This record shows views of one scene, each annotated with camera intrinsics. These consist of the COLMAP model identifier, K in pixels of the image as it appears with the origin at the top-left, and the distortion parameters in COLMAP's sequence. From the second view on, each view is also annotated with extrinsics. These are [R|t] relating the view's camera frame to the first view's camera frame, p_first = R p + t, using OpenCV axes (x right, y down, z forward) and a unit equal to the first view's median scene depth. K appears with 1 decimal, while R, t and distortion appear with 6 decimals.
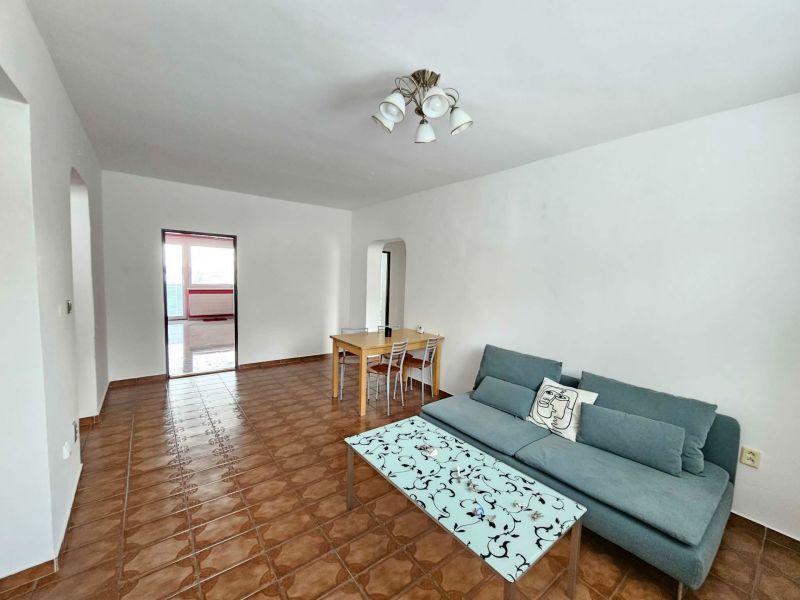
lens RADIAL K [[328.0, 0, 403.1], [0, 328.0, 301.4], [0, 0, 1]] dist [0.000892, 0.000392]
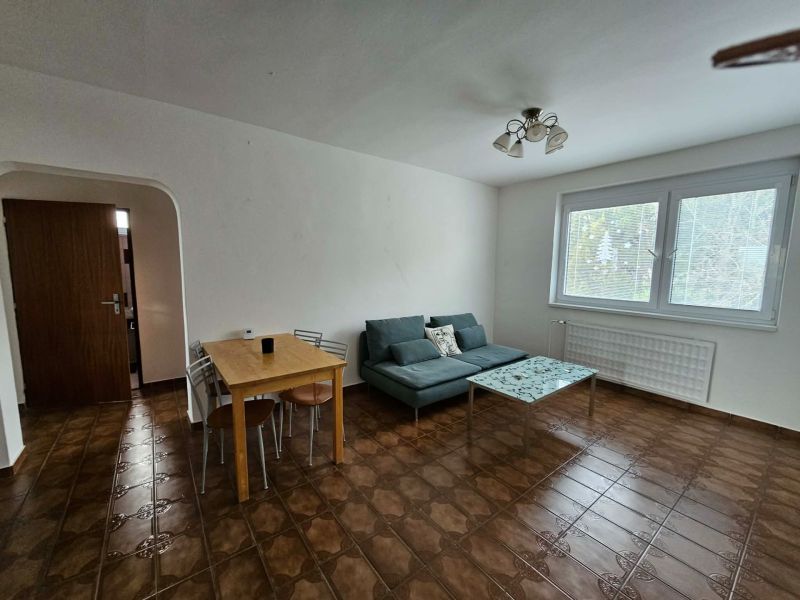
lens RADIAL K [[328.0, 0, 403.1], [0, 328.0, 301.4], [0, 0, 1]] dist [0.000892, 0.000392]
pose [[0.005938, -0.149835, 0.988693, -1.264073], [0.067390, 0.986523, 0.149102, -0.126344], [-0.997709, 0.065743, 0.015955, 1.403780]]
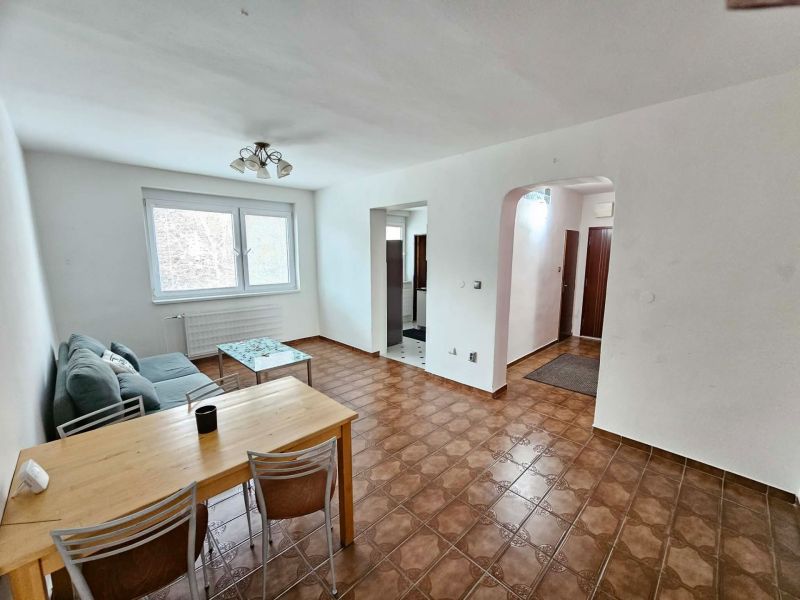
lens RADIAL K [[328.0, 0, 403.1], [0, 328.0, 301.4], [0, 0, 1]] dist [0.000892, 0.000392]
pose [[-0.992170, -0.020174, -0.123257, -0.428420], [-0.047207, 0.974234, 0.220545, -0.258207], [0.115632, 0.224637, -0.967558, 2.642424]]
